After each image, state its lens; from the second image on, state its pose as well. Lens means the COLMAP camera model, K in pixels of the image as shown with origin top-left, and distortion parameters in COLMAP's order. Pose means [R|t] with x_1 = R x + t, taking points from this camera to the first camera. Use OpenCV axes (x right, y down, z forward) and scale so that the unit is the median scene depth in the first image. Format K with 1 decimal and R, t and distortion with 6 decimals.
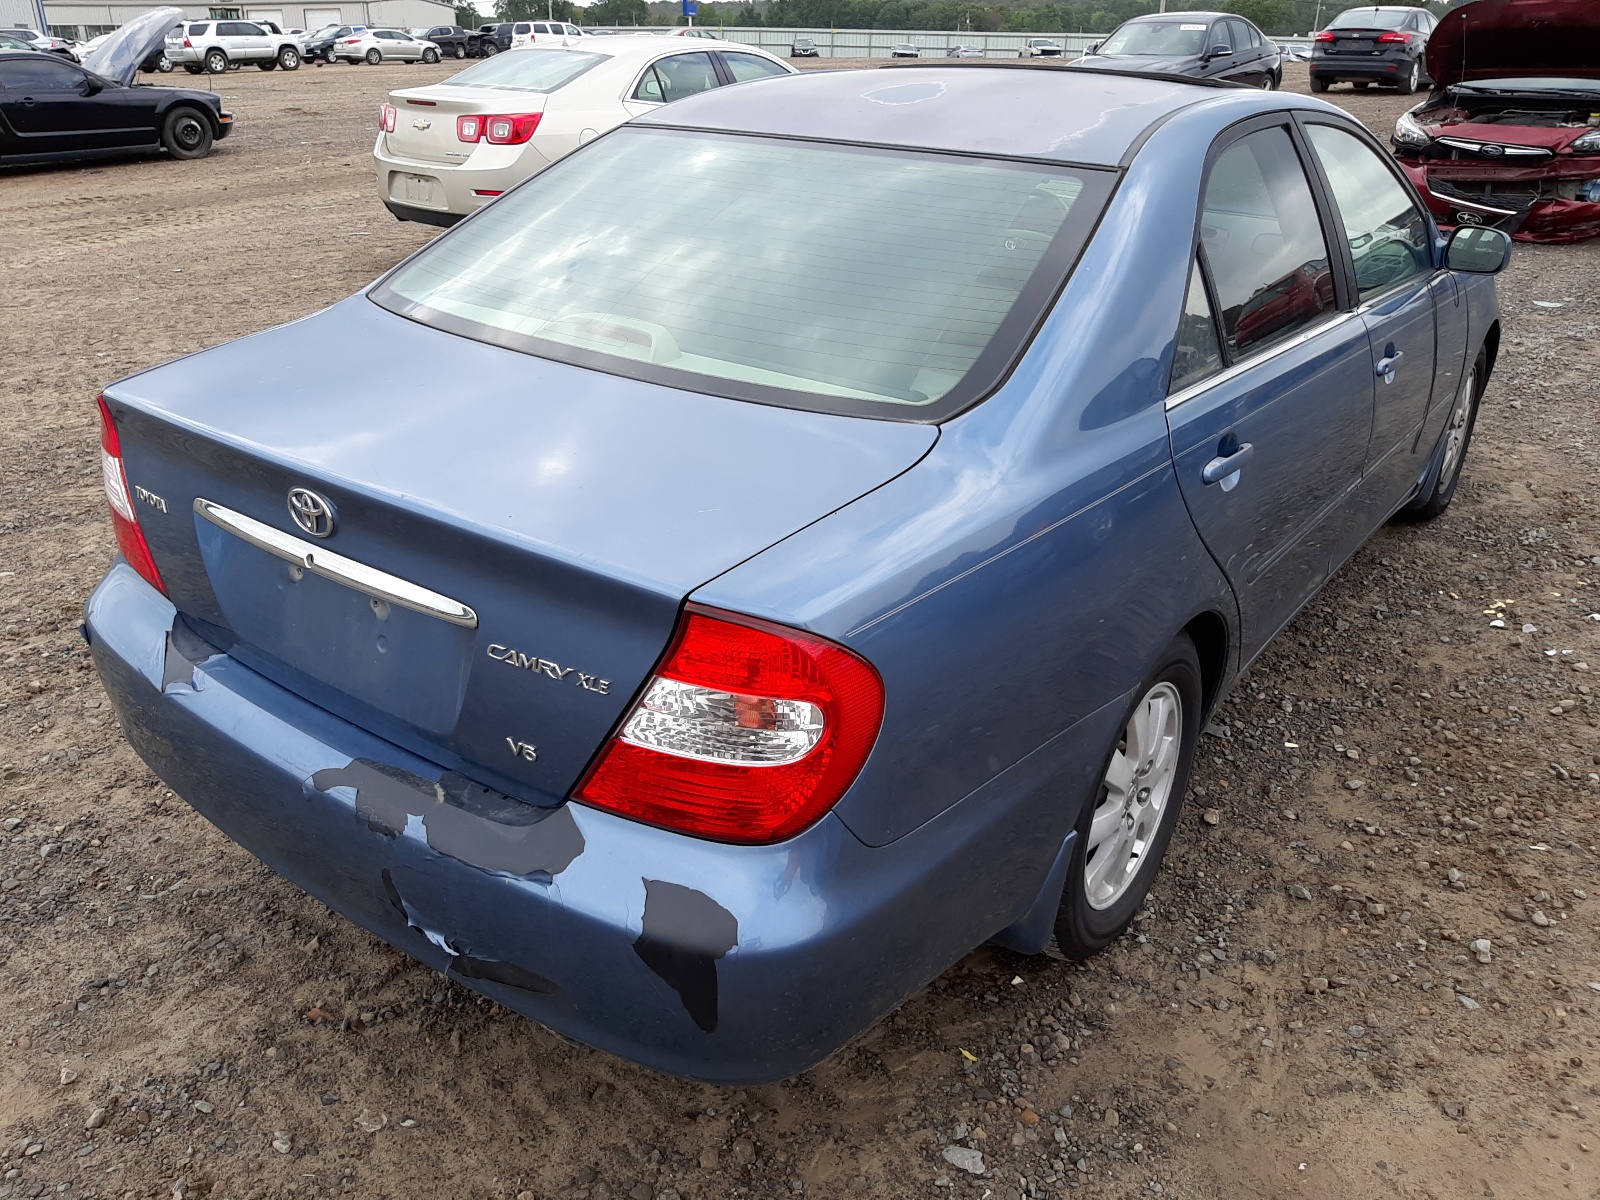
lens RADIAL K [[1238.6, 0, 800.6], [0, 1238.6, 588.9], [0, 0, 1]] dist [0.010425, -0.068375]
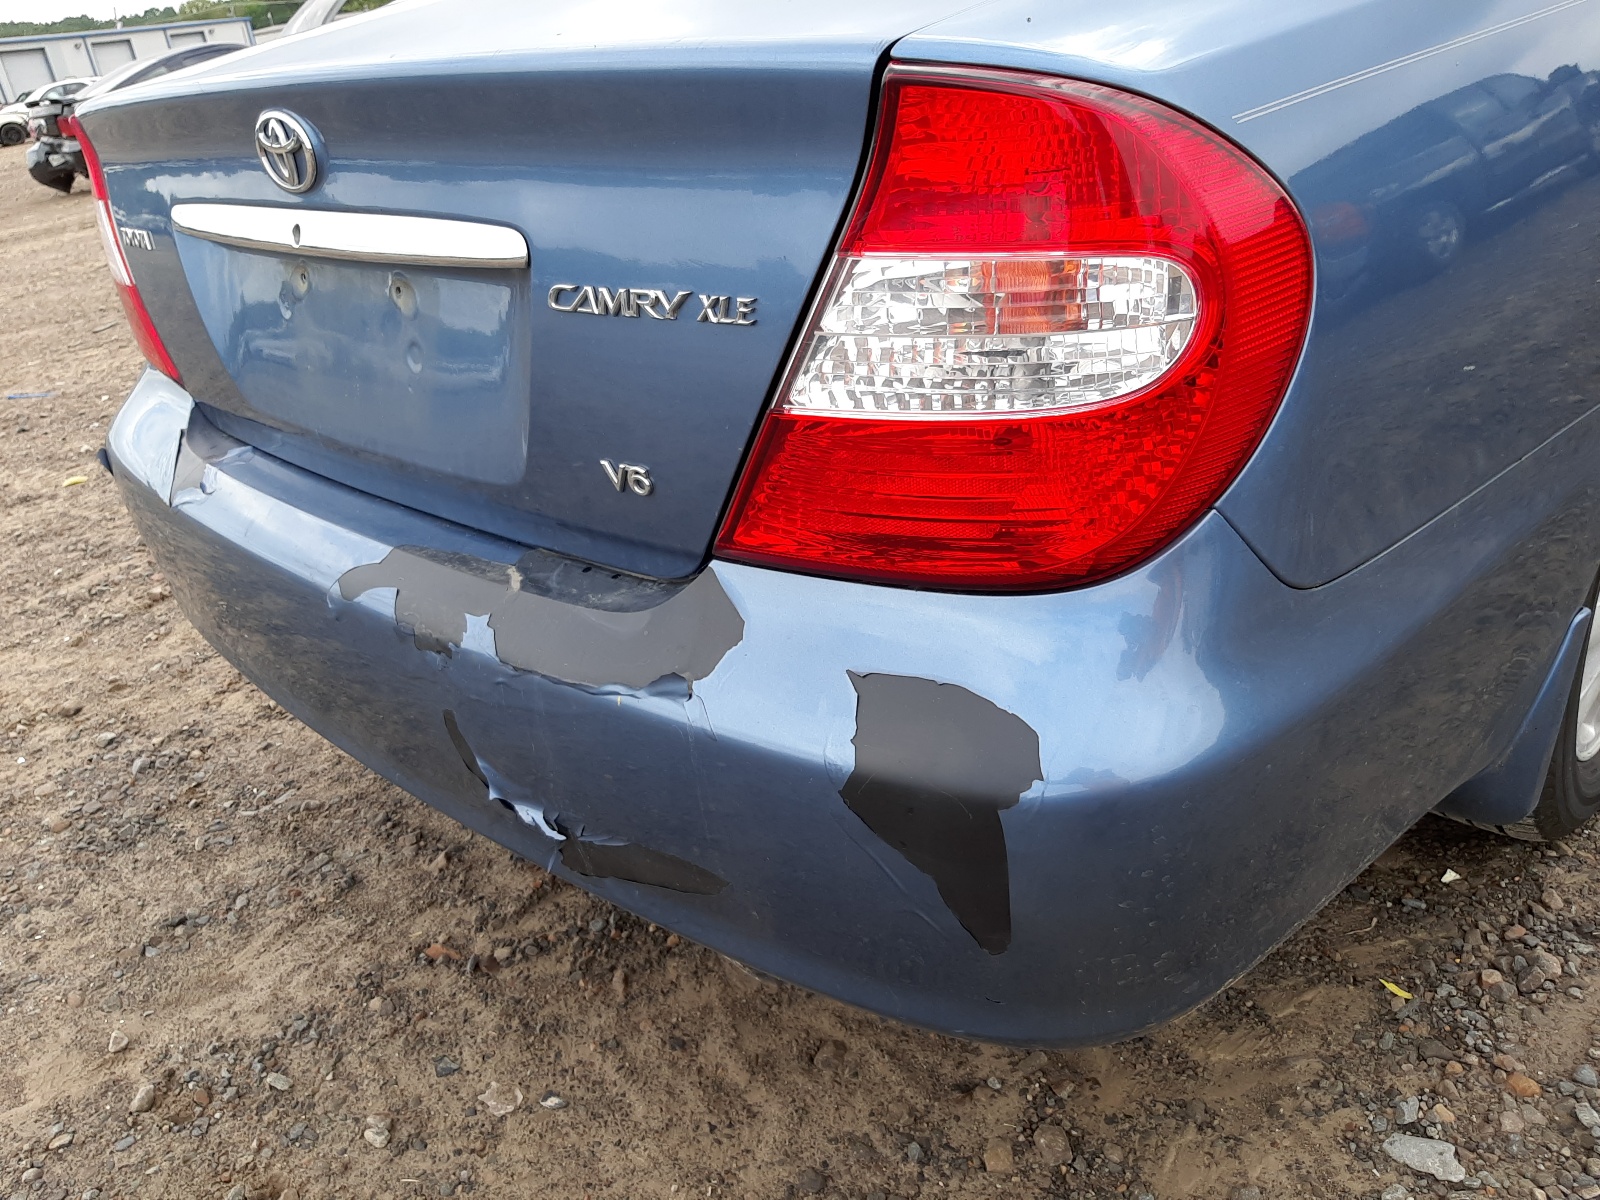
lens RADIAL K [[1238.6, 0, 791.4], [0, 1238.6, 593.3], [0, 0, 1]] dist [0.010425, -0.068375]
pose [[0.980014, -0.074675, -0.184382, -0.037970], [0.082014, 0.996101, 0.032492, 0.136848], [0.181237, -0.046965, 0.982317, 0.355373]]
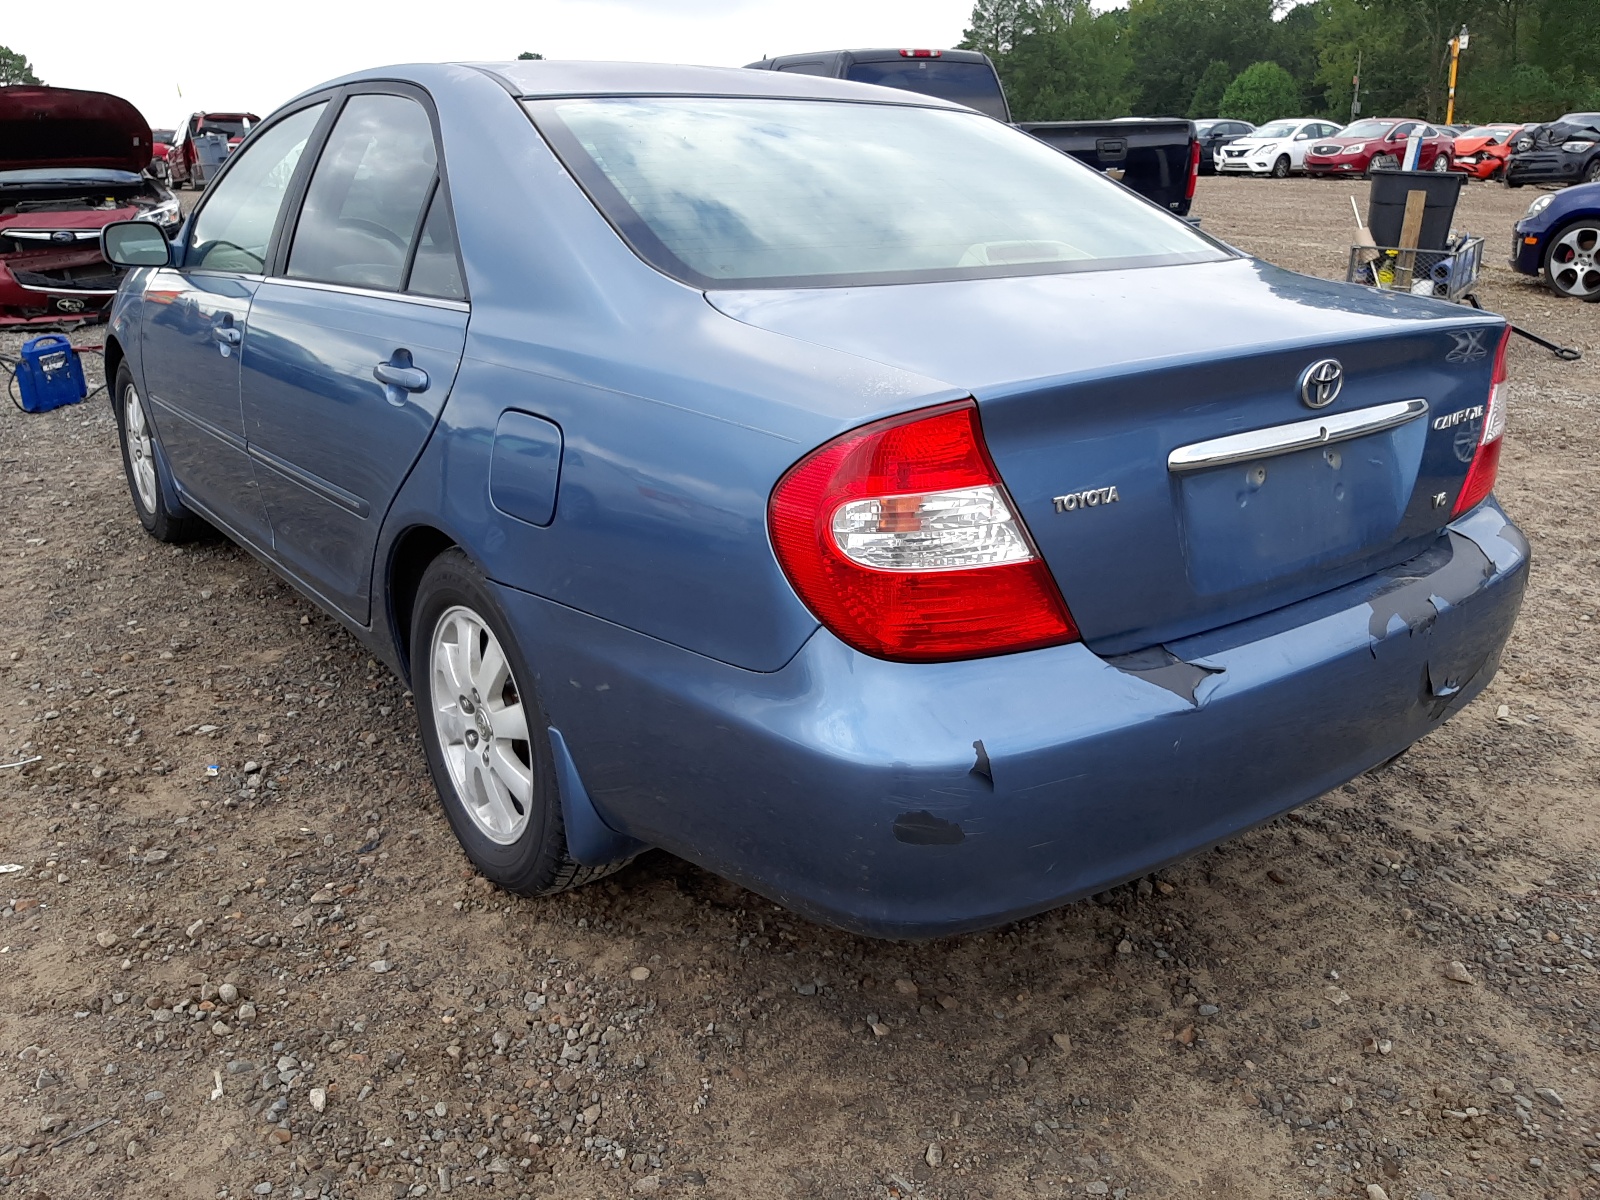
lens RADIAL K [[1238.6, 0, 810.3], [0, 1238.6, 601.7], [0, 0, 1]] dist [0.010425, -0.068375]
pose [[0.293932, -0.335237, 0.895109, -1.249098], [0.406969, 0.891244, 0.200151, -0.230866], [-0.864858, 0.305451, 0.398396, 0.855855]]
